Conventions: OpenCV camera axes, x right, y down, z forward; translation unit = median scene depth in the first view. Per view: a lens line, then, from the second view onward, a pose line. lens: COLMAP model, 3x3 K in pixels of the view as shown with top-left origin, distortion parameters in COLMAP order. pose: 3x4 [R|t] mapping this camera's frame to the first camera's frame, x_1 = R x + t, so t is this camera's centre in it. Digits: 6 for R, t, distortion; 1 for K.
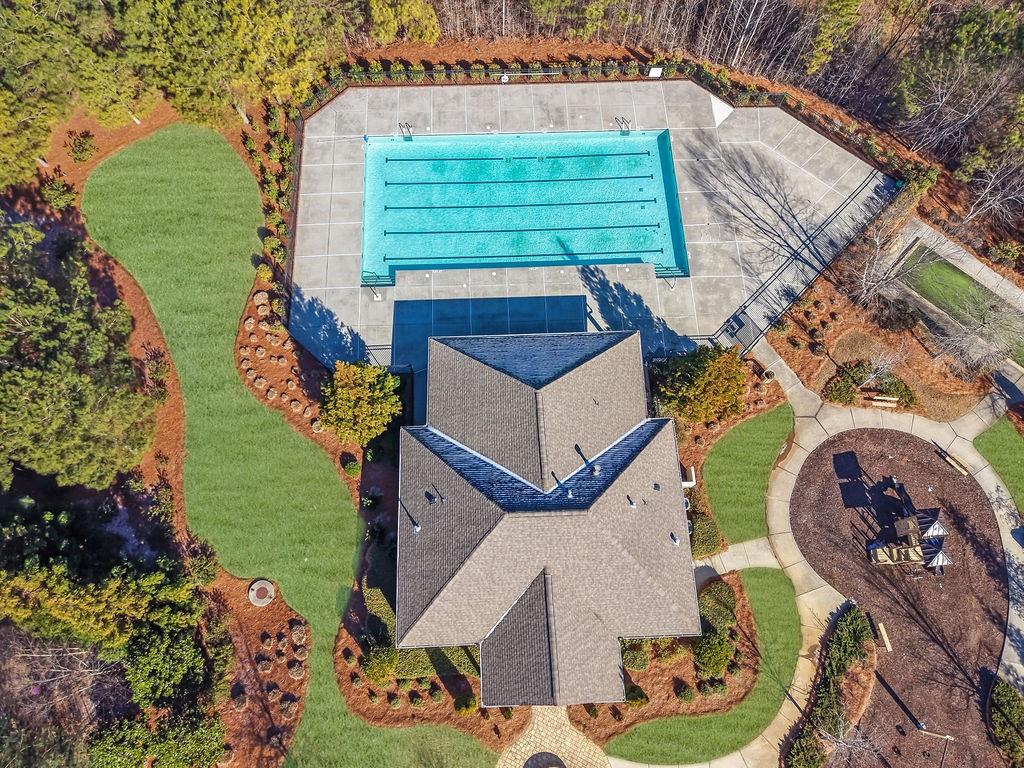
lens RADIAL K [[682.0, 0, 506.6], [0, 682.0, 393.2], [0, 0, 1]] dist [0.026604, -0.026742]
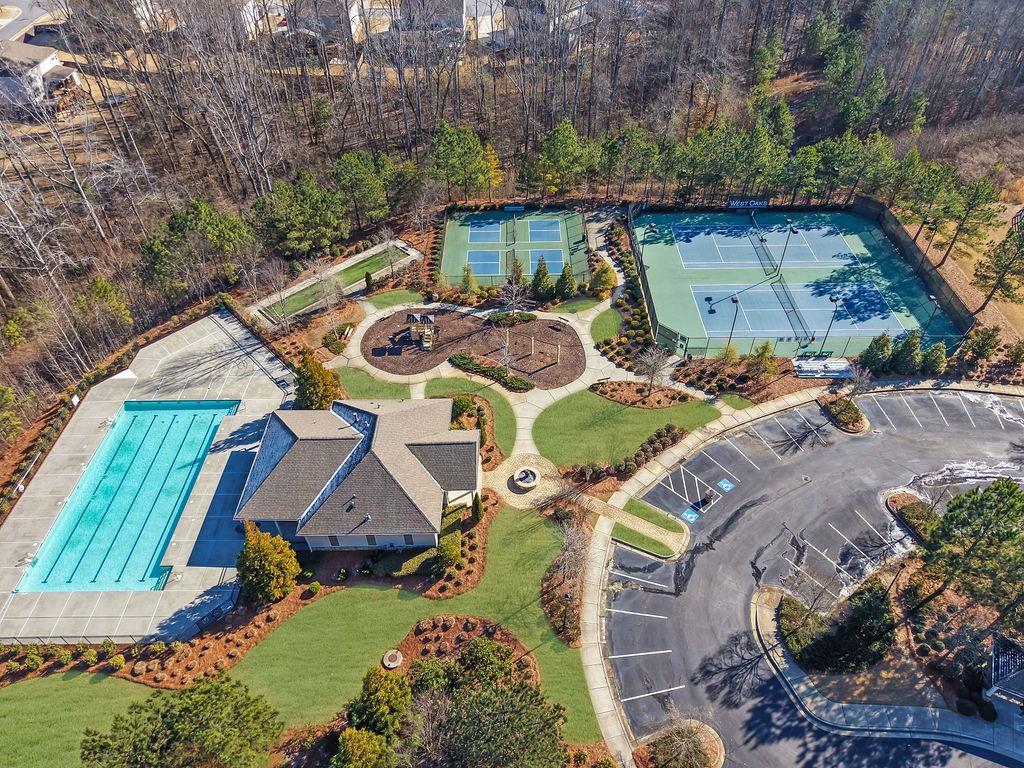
lens RADIAL K [[682.0, 0, 513.0], [0, 682.0, 379.6], [0, 0, 1]] dist [0.026604, -0.026742]
pose [[0.040128, -0.691730, 0.721041, -0.880702], [0.943010, 0.264789, 0.201544, 0.095557], [-0.330337, 0.671861, 0.662933, -0.301475]]
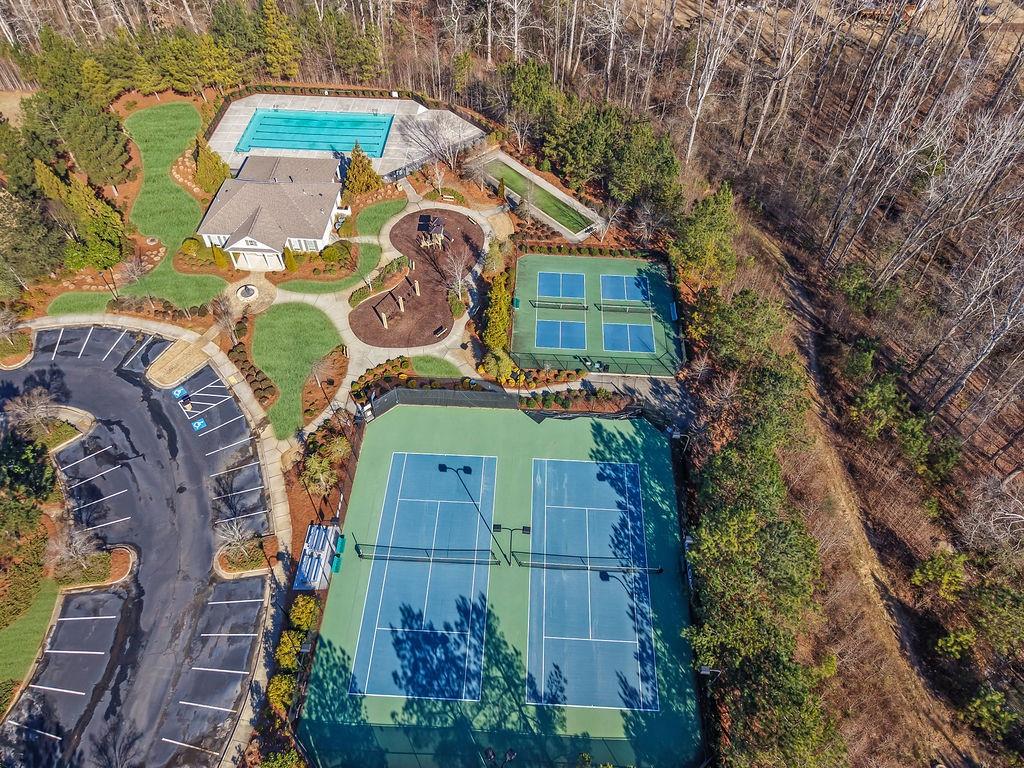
lens RADIAL K [[682.0, 0, 509.4], [0, 682.0, 386.1], [0, 0, 1]] dist [0.026604, -0.026742]
pose [[0.995912, 0.073271, -0.052835, 0.925380], [-0.086305, 0.944493, -0.316994, 1.294686], [0.026676, 0.320258, 0.946955, -0.915217]]
